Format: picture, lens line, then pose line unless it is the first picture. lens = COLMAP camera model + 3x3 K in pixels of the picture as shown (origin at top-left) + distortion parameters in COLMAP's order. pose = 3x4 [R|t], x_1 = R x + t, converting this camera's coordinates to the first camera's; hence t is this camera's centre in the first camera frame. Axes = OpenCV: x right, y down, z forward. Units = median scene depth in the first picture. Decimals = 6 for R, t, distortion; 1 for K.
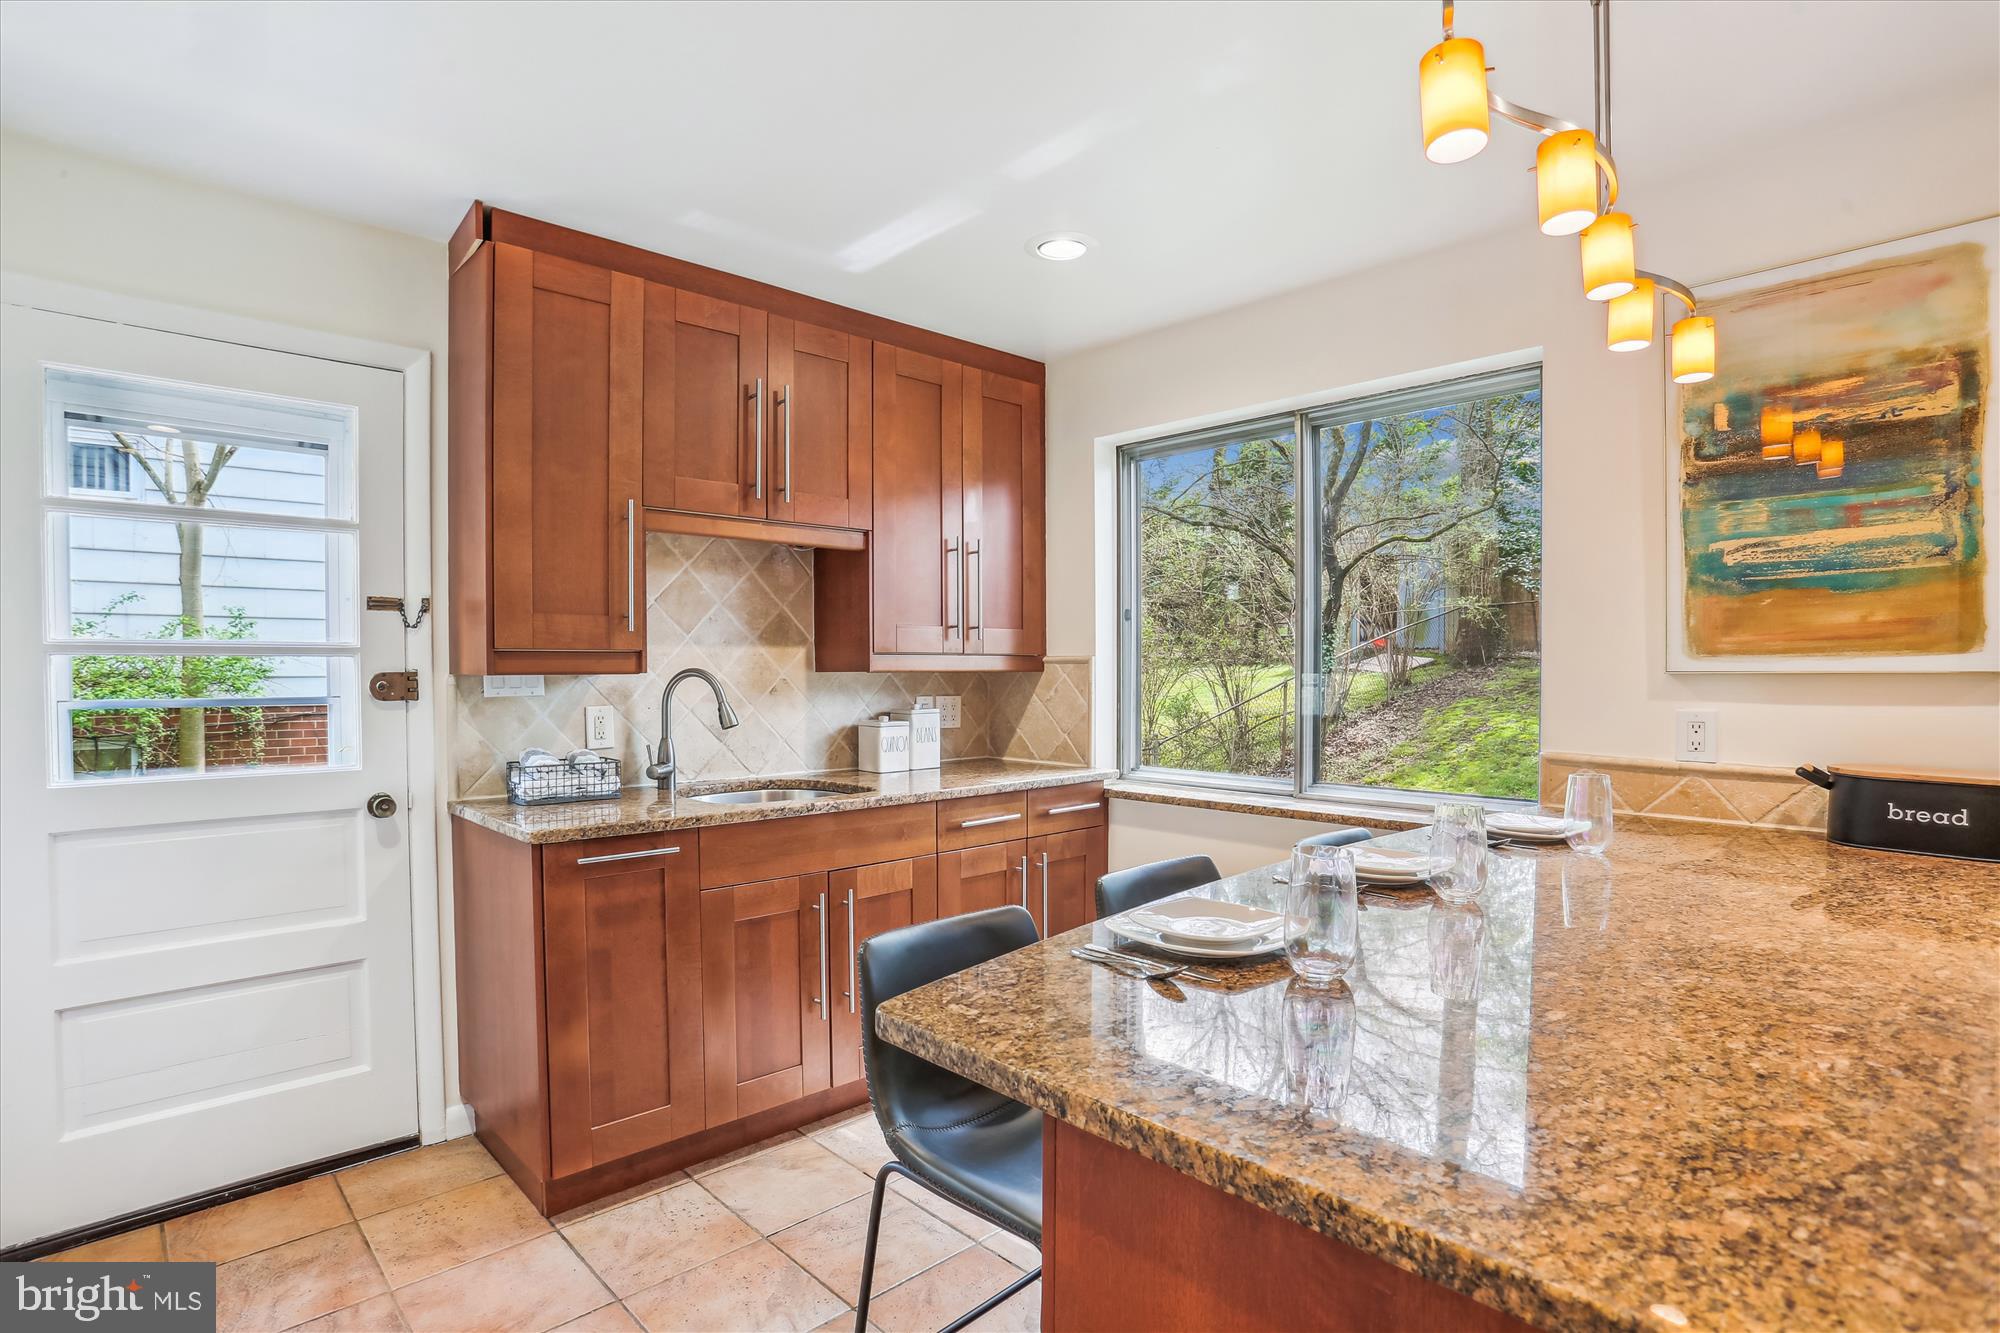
lens RADIAL K [[959.5, 0, 1004.3], [0, 959.5, 674.9], [0, 0, 1]] dist [-0.067349, 0.024931]
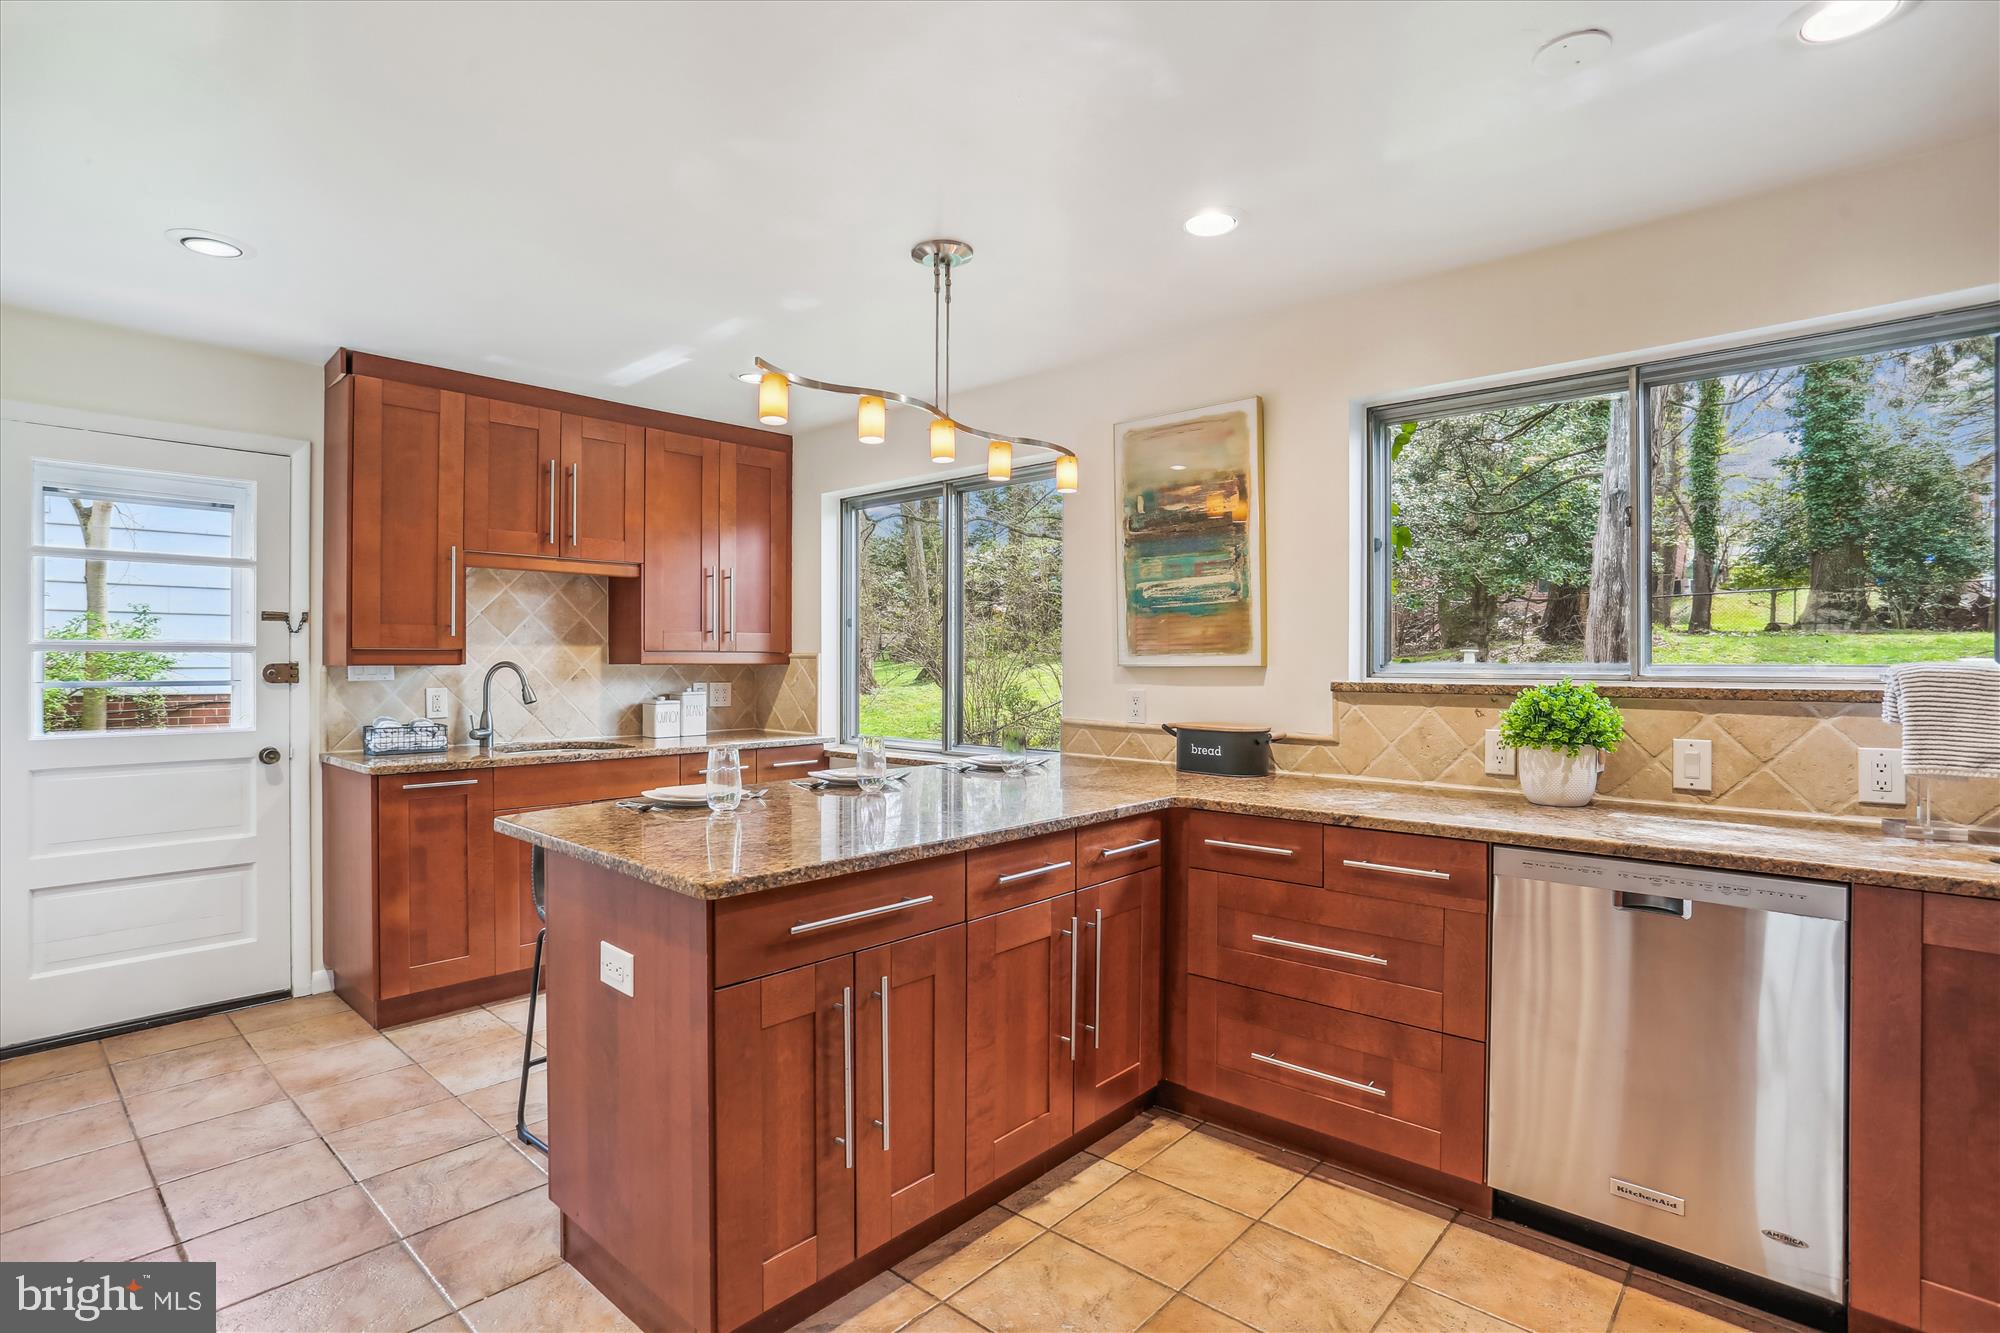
lens RADIAL K [[972.6, 0, 1028.5], [0, 972.6, 646.2], [0, 0, 1]] dist [-0.053259, 0.022984]
pose [[0.997327, 0.002988, 0.073002, 0.385269], [-0.001339, 0.999743, -0.022630, 0.002024], [-0.073051, 0.022472, 0.997075, -0.536179]]
